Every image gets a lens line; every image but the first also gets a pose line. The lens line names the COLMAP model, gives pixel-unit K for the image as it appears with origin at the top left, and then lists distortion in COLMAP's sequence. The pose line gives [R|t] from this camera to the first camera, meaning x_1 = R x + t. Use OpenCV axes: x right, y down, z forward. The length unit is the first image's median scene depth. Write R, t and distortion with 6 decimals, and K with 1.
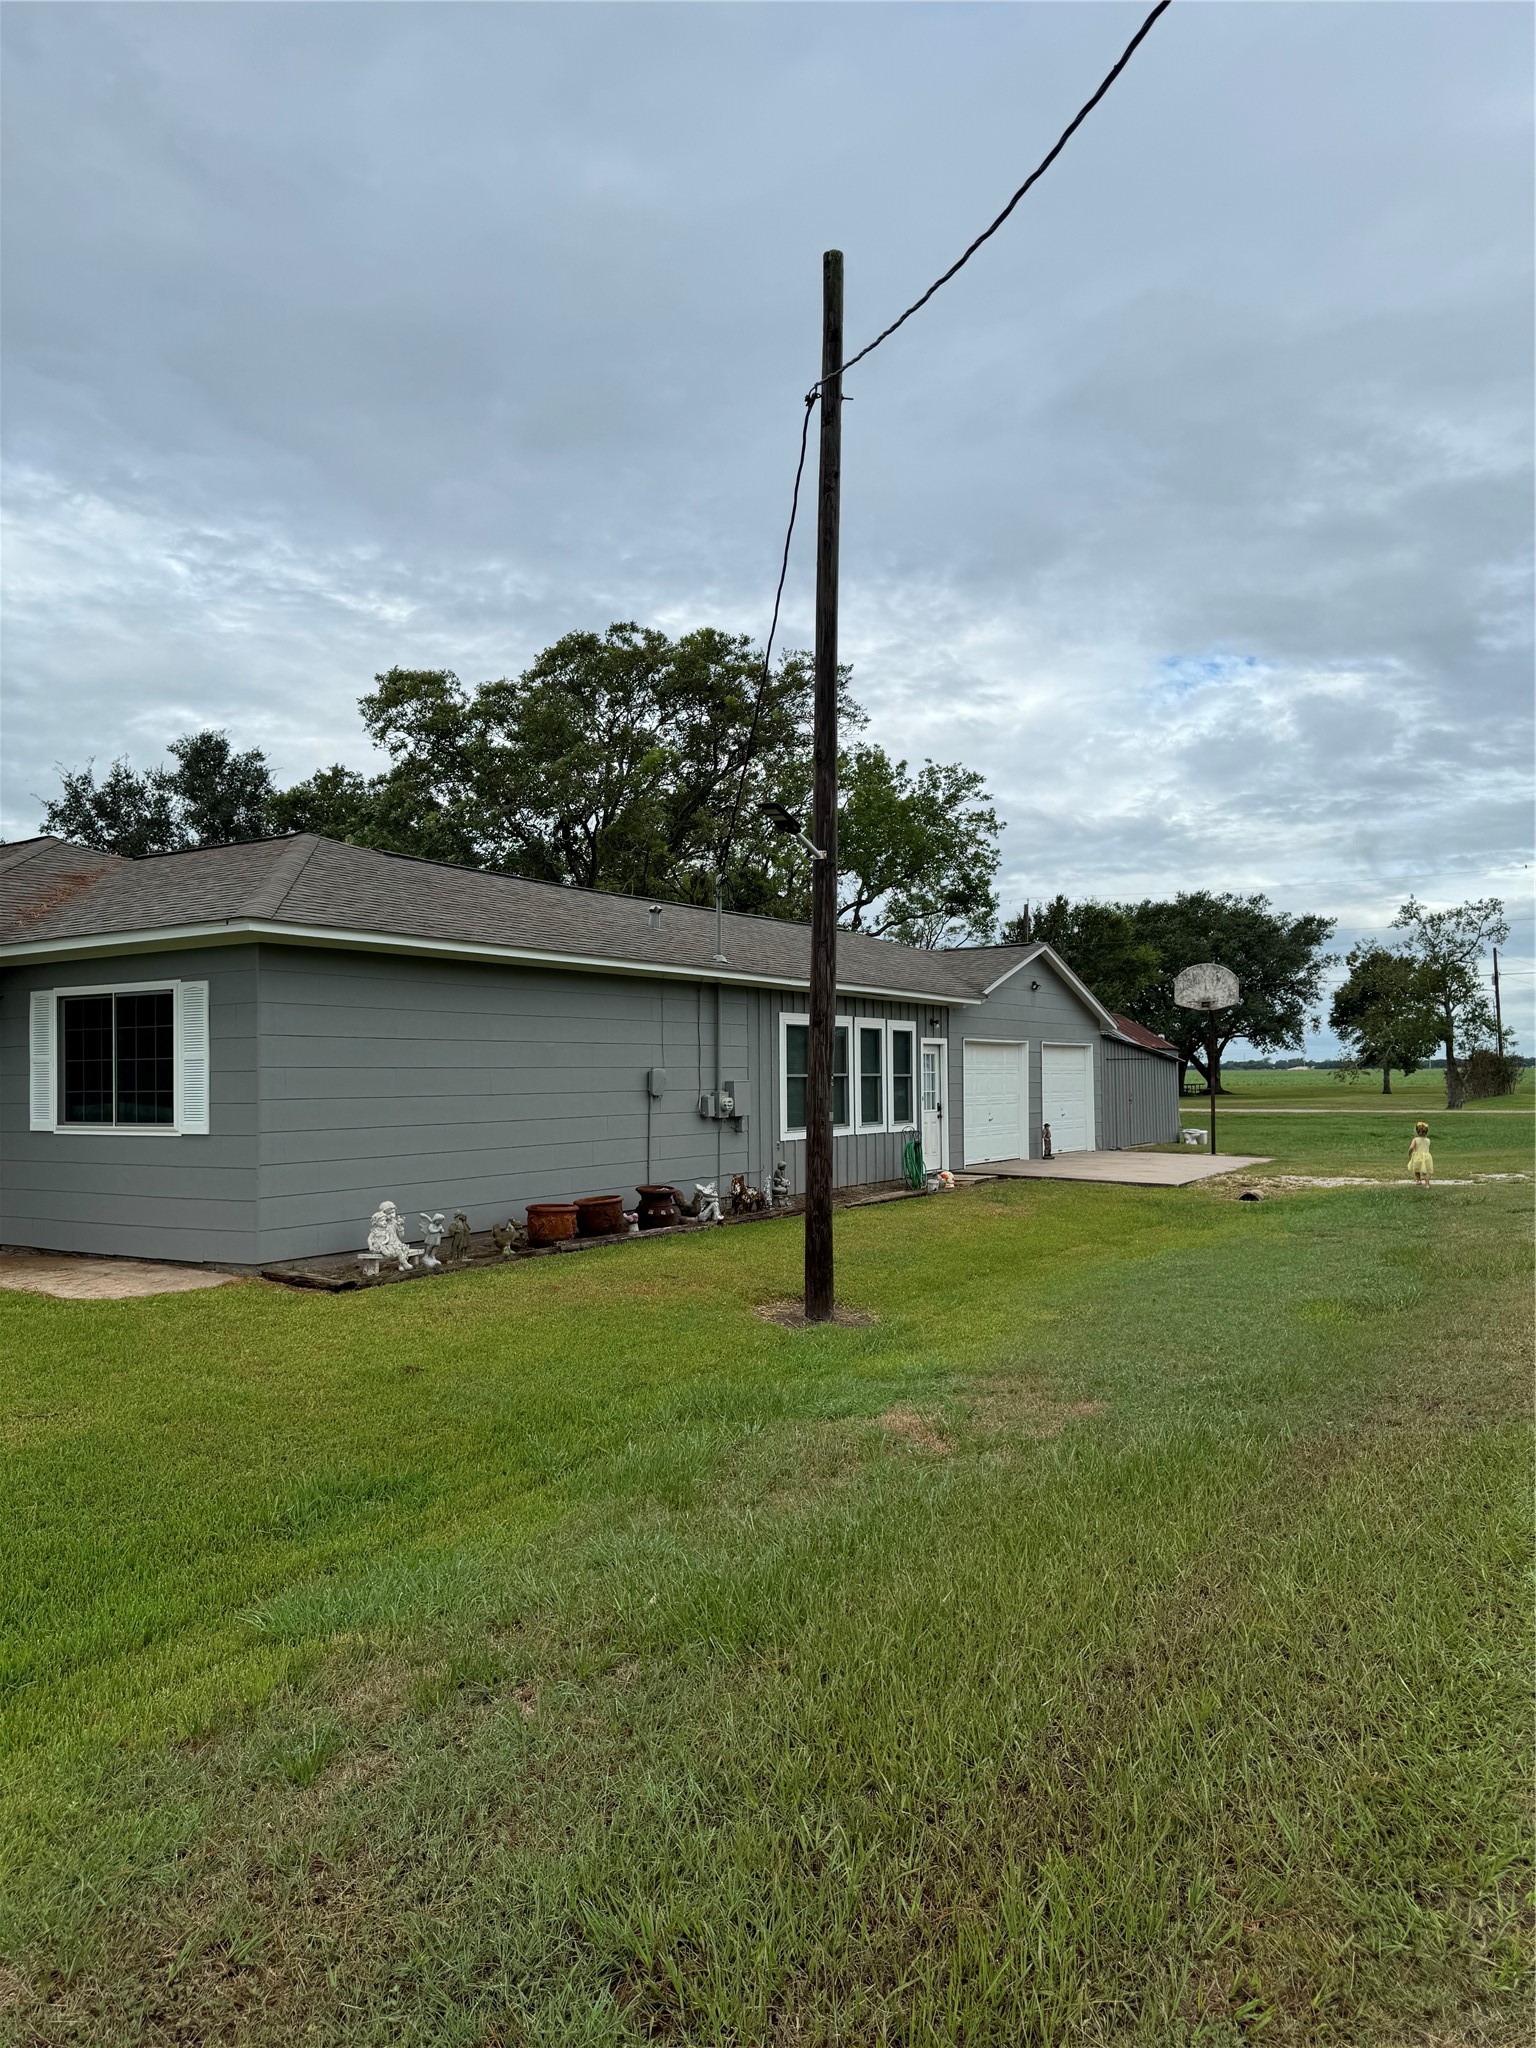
lens RADIAL K [[1430.2, 0, 768.0], [0, 1430.2, 1024.0], [0, 0, 1]] dist [0.101165, -0.001204]
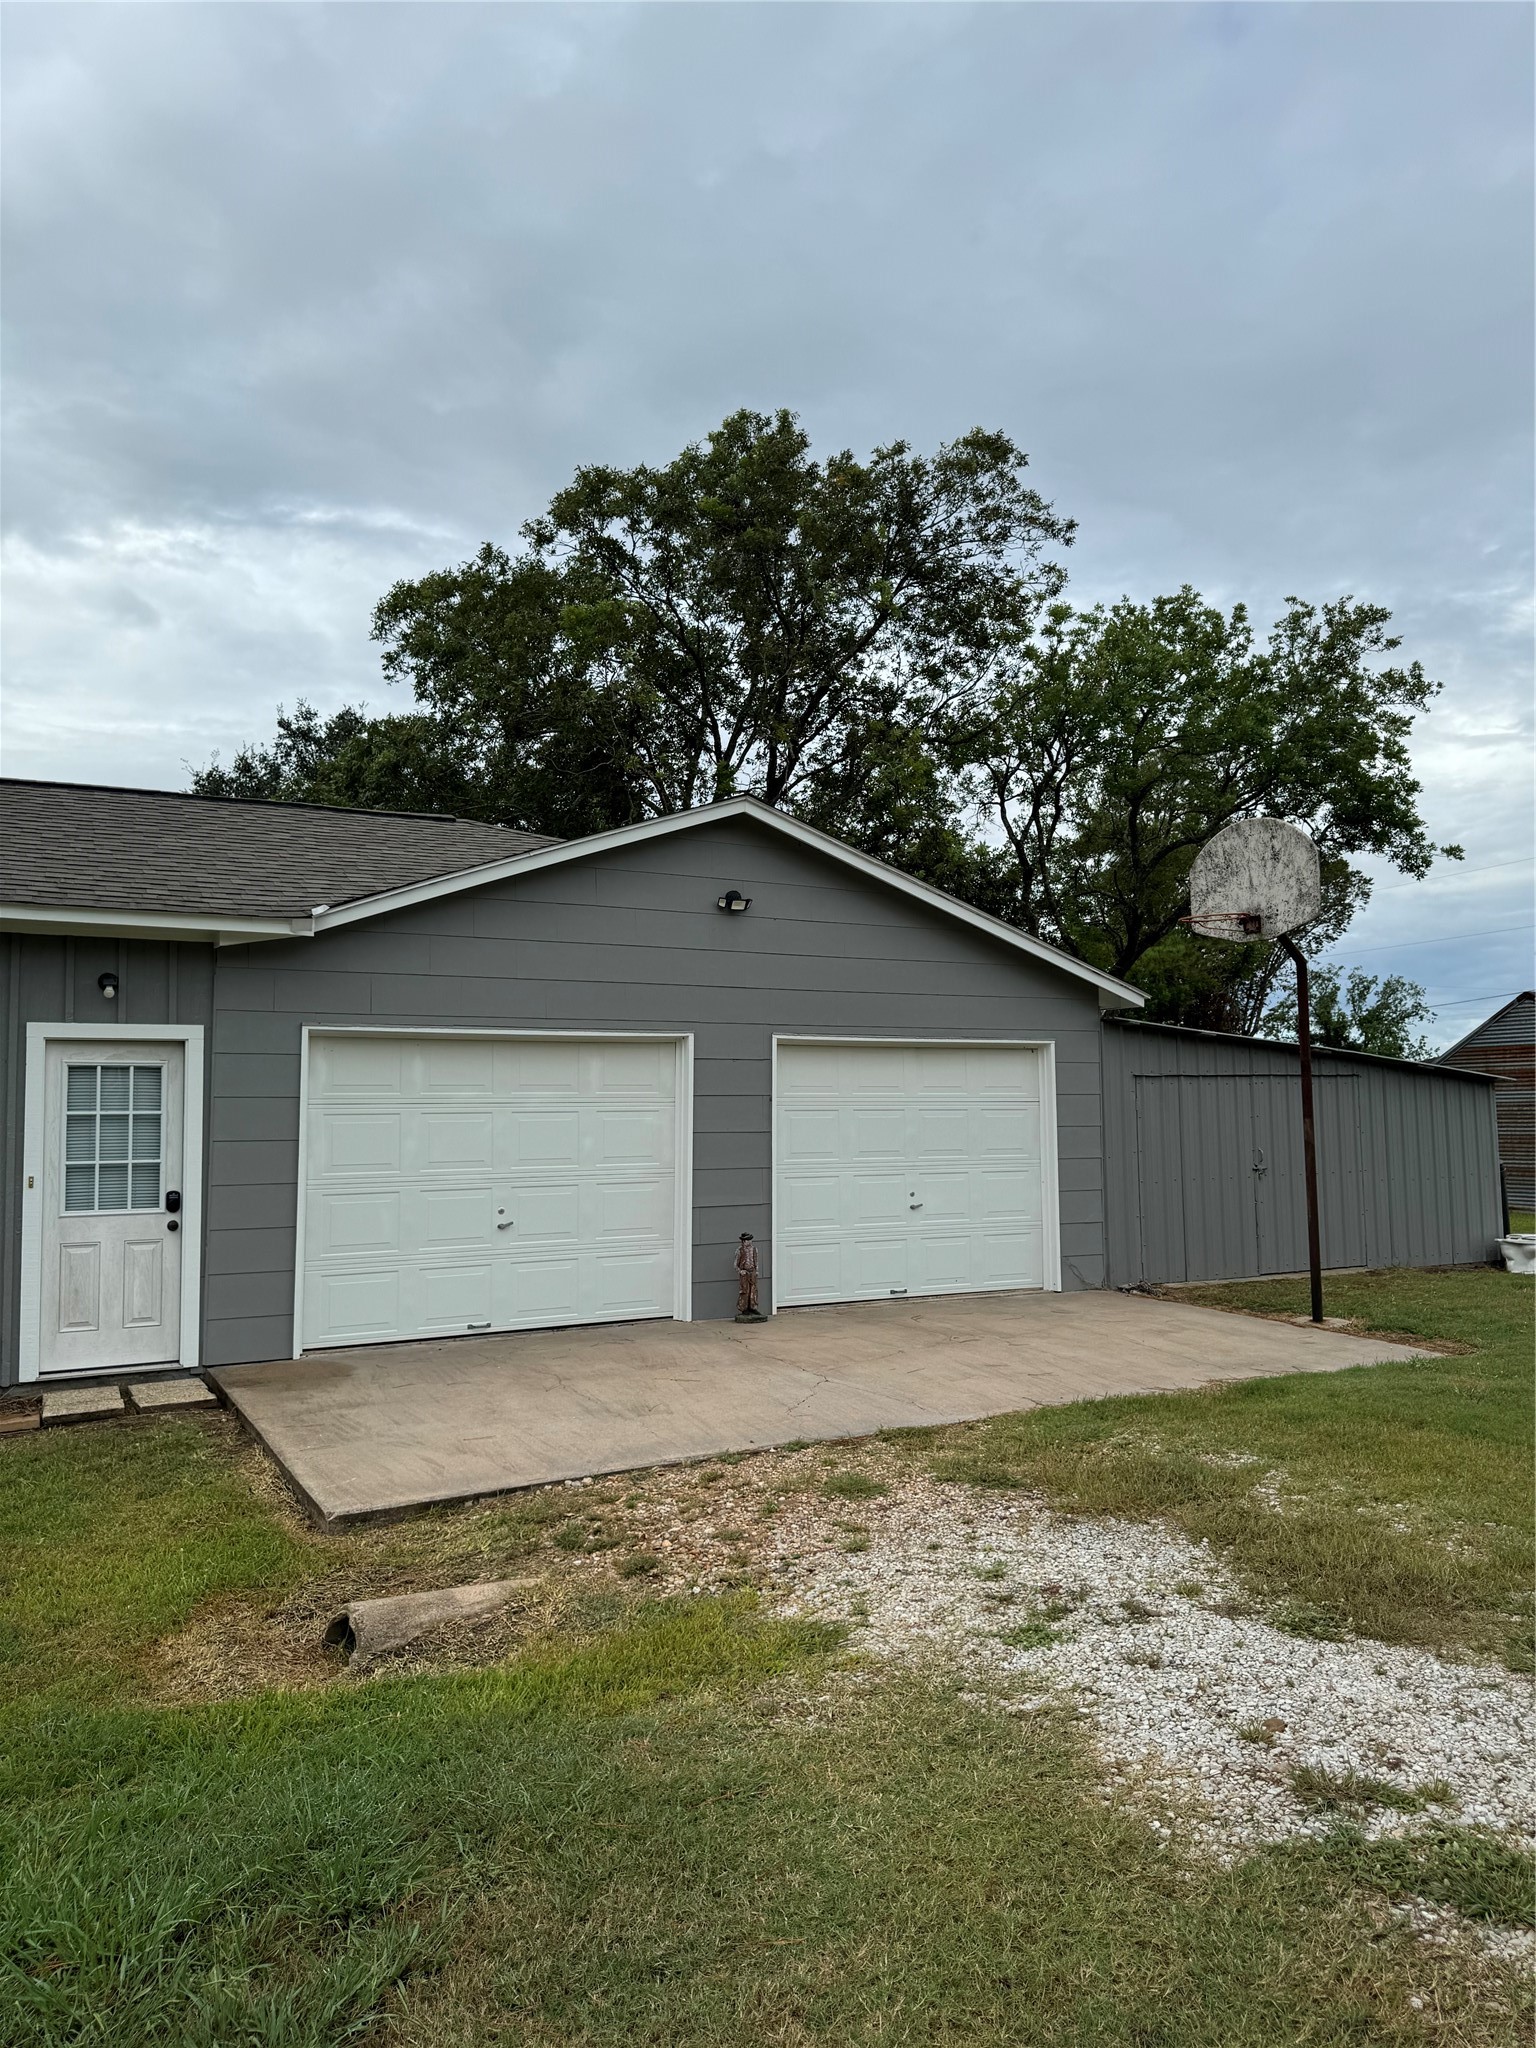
lens RADIAL K [[1430.2, 0, 768.0], [0, 1430.2, 1024.0], [0, 0, 1]] dist [0.101165, -0.001204]
pose [[0.877620, -0.031876, -0.478295, 0.264271], [0.022357, 0.999423, -0.025584, 0.013724], [0.478835, 0.011760, 0.877826, 0.426496]]
